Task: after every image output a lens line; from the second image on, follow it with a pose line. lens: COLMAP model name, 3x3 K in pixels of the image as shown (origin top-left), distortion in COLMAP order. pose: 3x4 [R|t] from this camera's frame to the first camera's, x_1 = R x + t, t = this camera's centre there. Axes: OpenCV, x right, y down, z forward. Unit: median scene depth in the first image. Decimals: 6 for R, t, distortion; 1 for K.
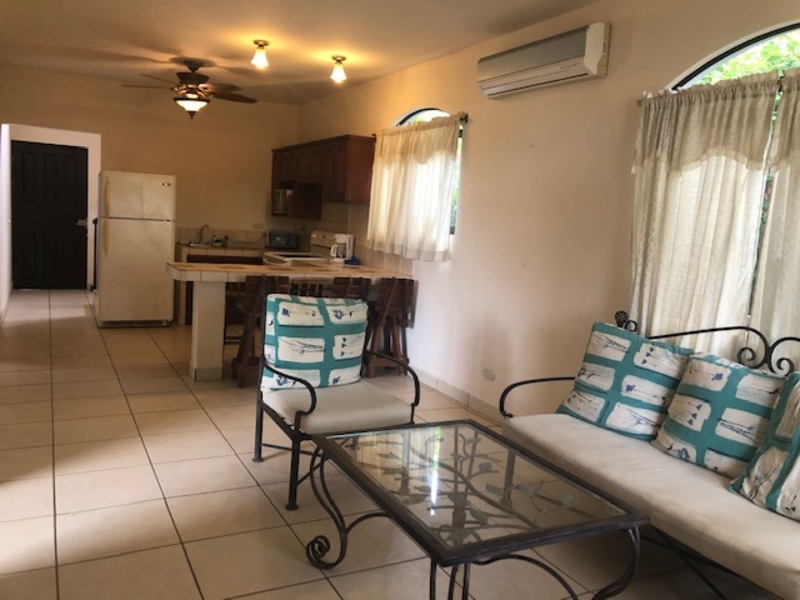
lens RADIAL K [[664.5, 0, 398.5], [0, 664.5, 301.7], [0, 0, 1]] dist [0.019023, -0.019360]
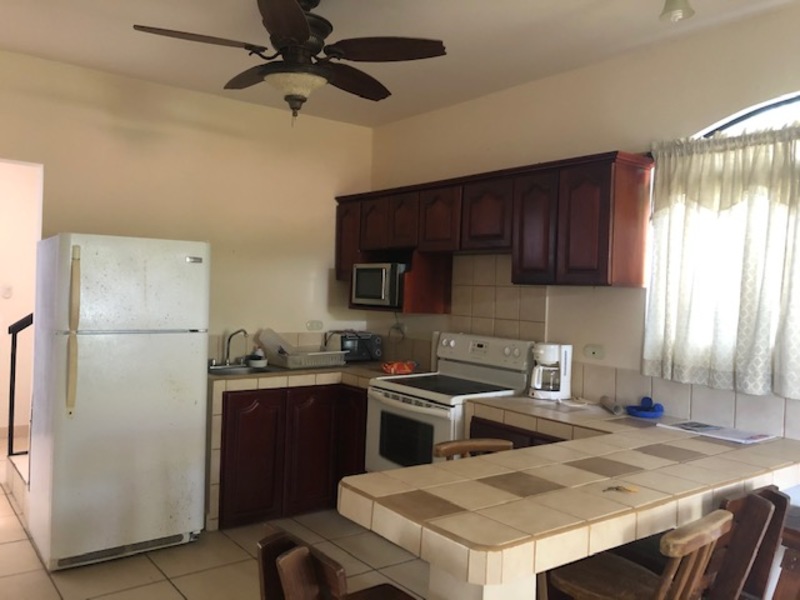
lens RADIAL K [[664.5, 0, 401.6], [0, 664.5, 298.9], [0, 0, 1]] dist [0.019023, -0.019360]
pose [[0.985567, -0.035858, 0.165443, -0.259045], [0.052908, 0.993597, -0.099830, -0.082531], [-0.160804, 0.107143, 0.981154, 0.455699]]
